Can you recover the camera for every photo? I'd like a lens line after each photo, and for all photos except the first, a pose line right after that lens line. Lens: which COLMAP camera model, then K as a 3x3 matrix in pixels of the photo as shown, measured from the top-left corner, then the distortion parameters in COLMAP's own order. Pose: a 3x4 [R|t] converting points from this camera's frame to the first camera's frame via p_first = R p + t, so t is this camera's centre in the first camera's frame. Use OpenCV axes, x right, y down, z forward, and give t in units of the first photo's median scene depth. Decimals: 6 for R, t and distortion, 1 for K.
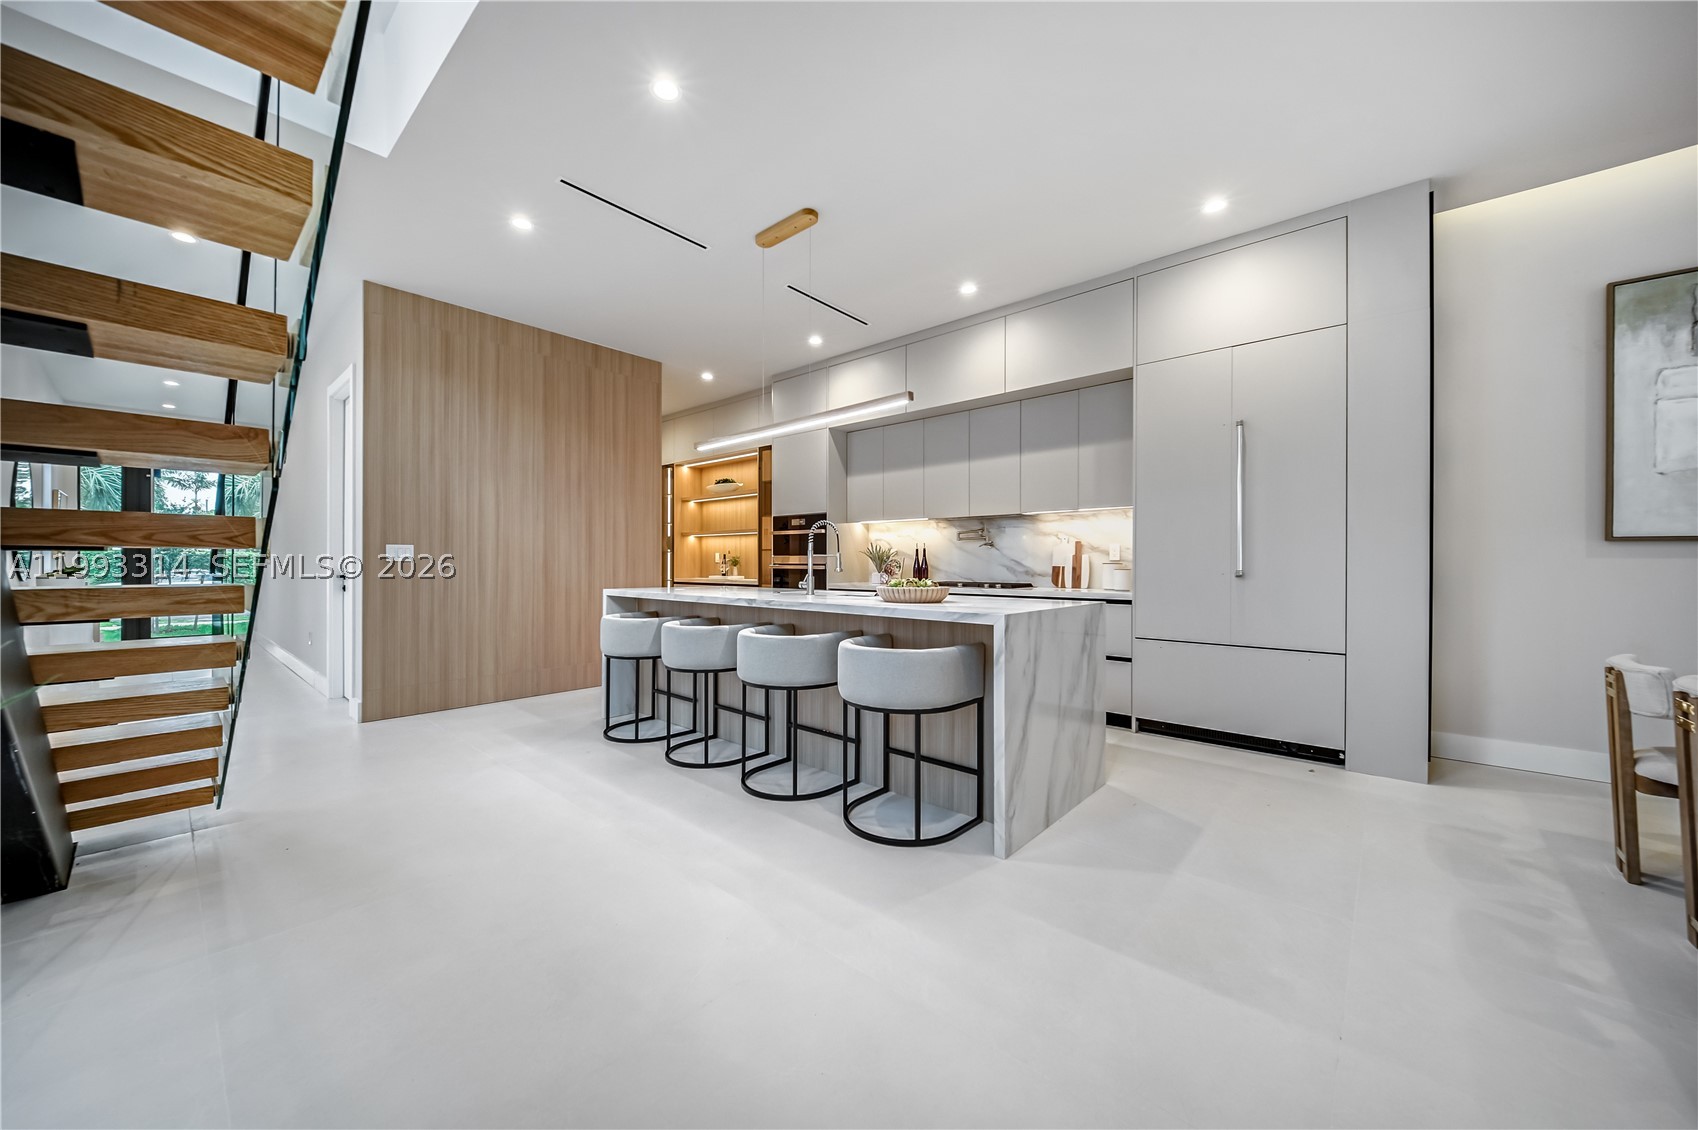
lens RADIAL K [[609.5, 0, 838.9], [0, 609.5, 556.5], [0, 0, 1]] dist [-0.009506, -0.000749]
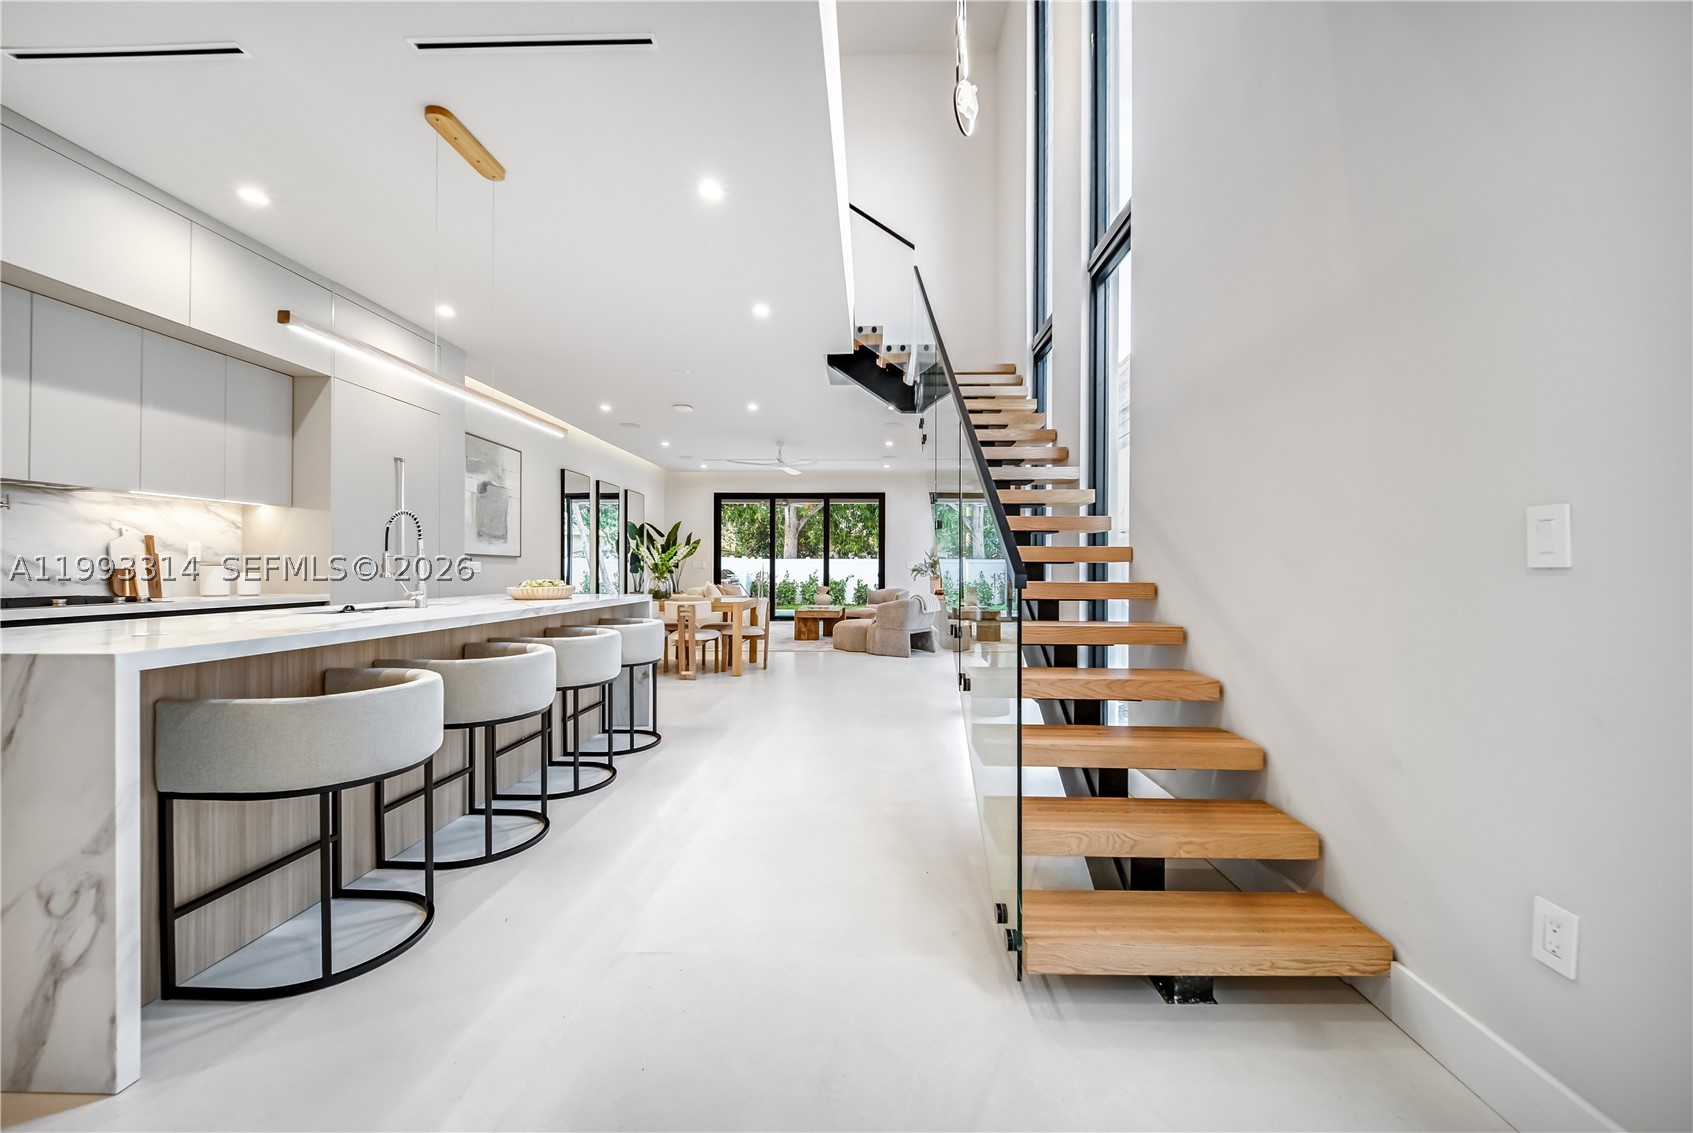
lens RADIAL K [[607.7, 0, 861.2], [0, 607.7, 571.4], [0, 0, 1]] dist [-0.009506, -0.000749]
pose [[-0.628284, -0.006735, 0.777955, -2.240029], [-0.011525, 0.999933, -0.000651, 0.029117], [-0.777899, -0.009376, -0.628319, 2.410427]]
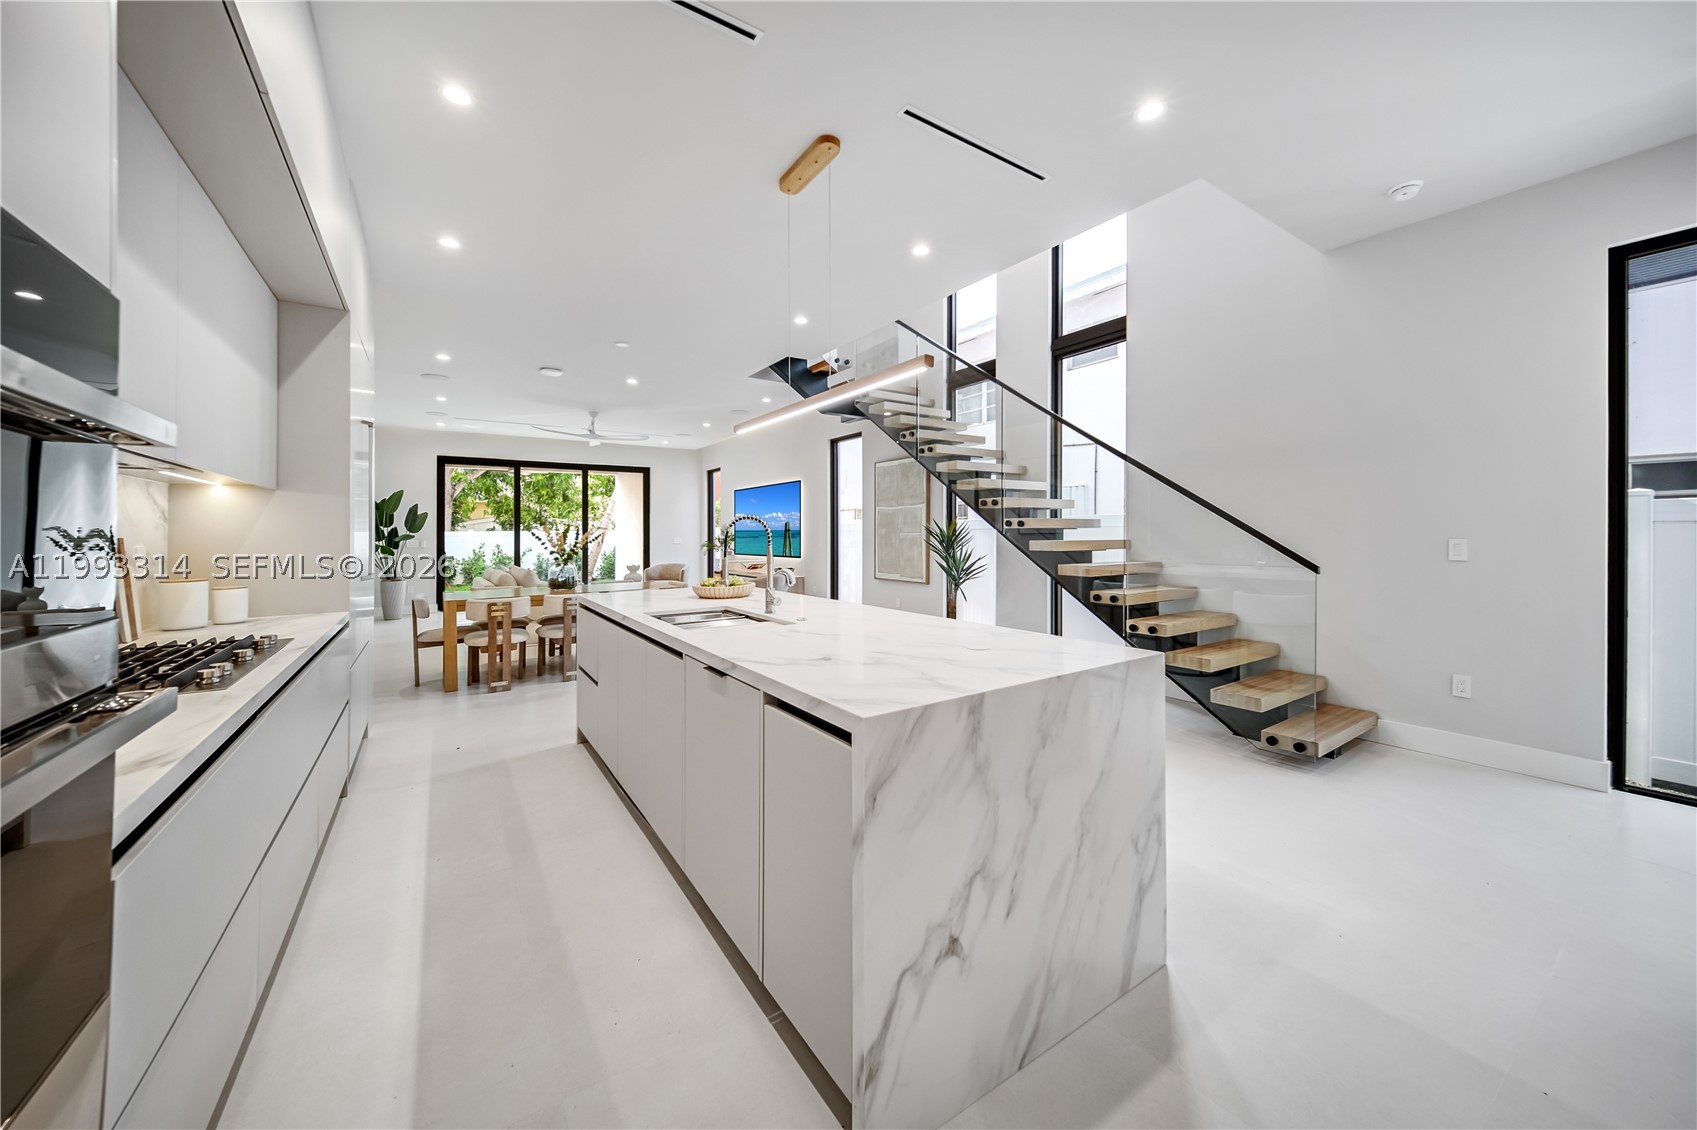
lens RADIAL K [[609.2, 0, 844.2], [0, 609.2, 543.2], [0, 0, 1]] dist [-0.009506, -0.000749]
pose [[-0.958460, 0.002641, 0.285213, -0.804689], [0.003991, 0.999983, 0.004153, -0.059413], [-0.285197, 0.005119, -0.958455, 3.888138]]
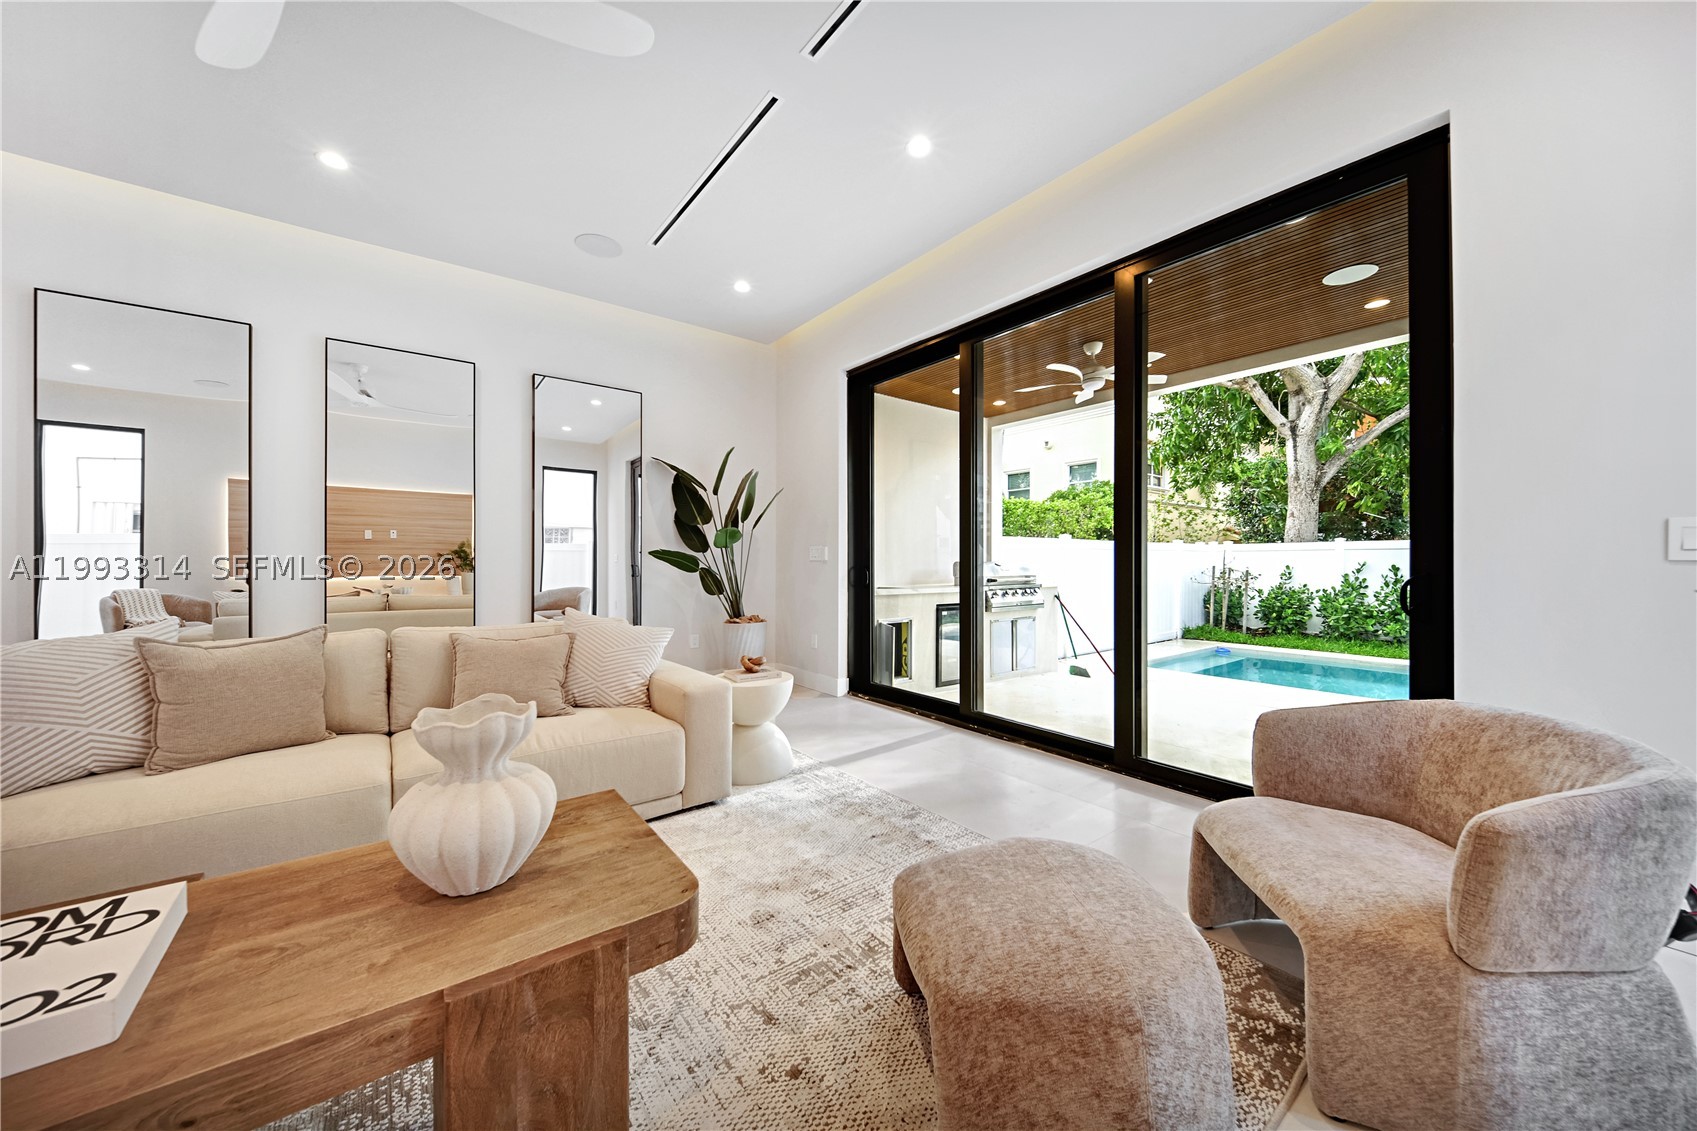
lens RADIAL K [[609.2, 0, 853.5], [0, 609.2, 569.1], [0, 0, 1]] dist [-0.009506, -0.000749]
pose [[0.194626, -0.011659, 0.980808, 2.131709], [-0.007127, 0.999886, 0.013300, -0.005383], [-0.980852, -0.009579, 0.194521, -1.737971]]
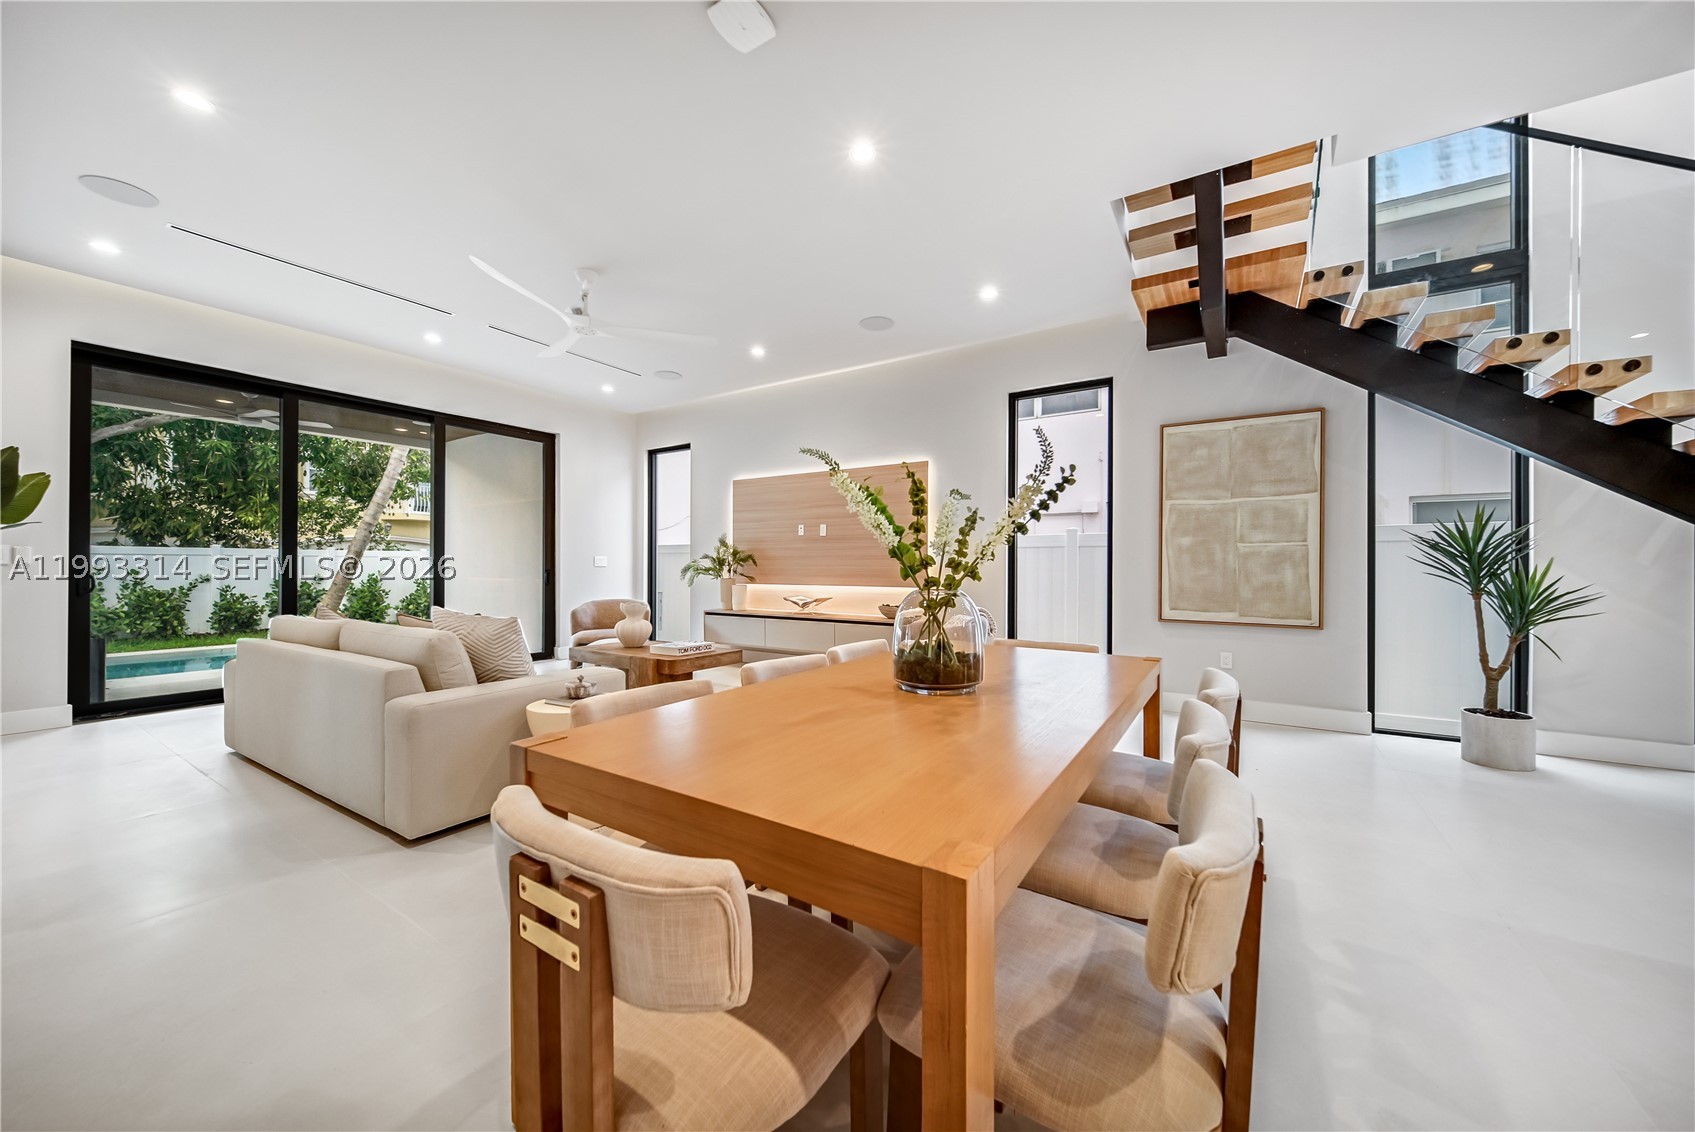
lens RADIAL K [[608.4, 0, 848.3], [0, 608.4, 567.4], [0, 0, 1]] dist [-0.009506, -0.000749]
pose [[-0.993070, -0.004115, -0.117449, 2.119490], [-0.002923, 0.999943, -0.010317, 0.026878], [0.117485, -0.009902, -0.993025, 1.903433]]
